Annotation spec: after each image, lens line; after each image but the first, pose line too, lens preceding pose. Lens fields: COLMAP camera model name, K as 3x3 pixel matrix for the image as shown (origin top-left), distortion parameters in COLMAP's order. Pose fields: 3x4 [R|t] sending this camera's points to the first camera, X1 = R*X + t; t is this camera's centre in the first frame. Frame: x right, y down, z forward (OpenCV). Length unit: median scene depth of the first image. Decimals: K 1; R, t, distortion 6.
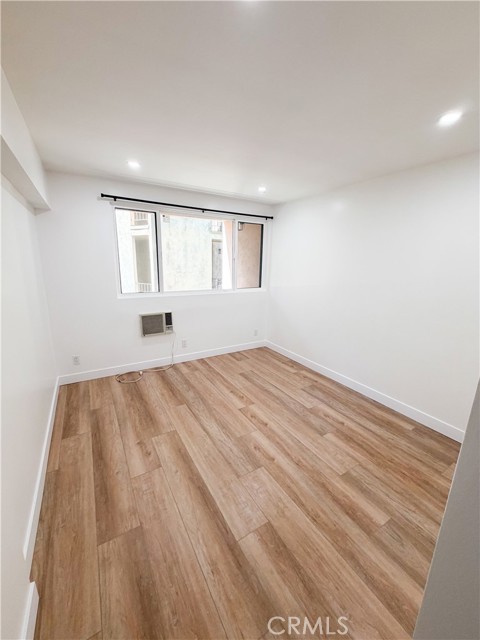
lens RADIAL K [[256.9, 0, 240.0], [0, 256.9, 320.0], [0, 0, 1]] dist [-0.001047, -0.000278]
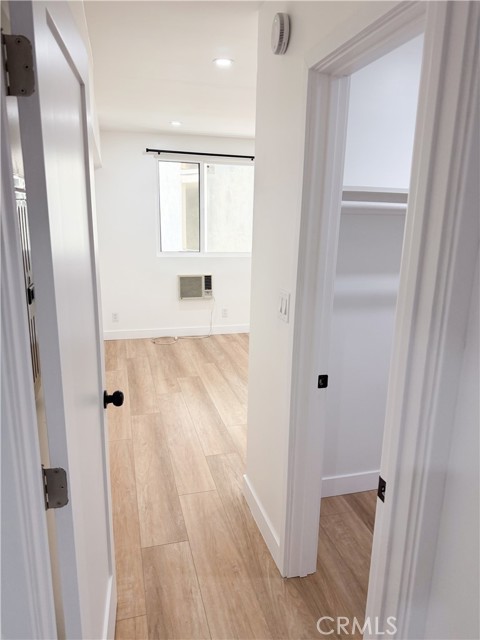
lens RADIAL K [[447.3, 0, 240.0], [0, 447.3, 320.0], [0, 0, 1]] dist [0.129079, -0.148262]
pose [[0.962528, 0.053613, -0.265832, 0.297641], [-0.054974, 0.998485, 0.002324, 0.137969], [0.265553, 0.012377, 0.964017, -0.565881]]
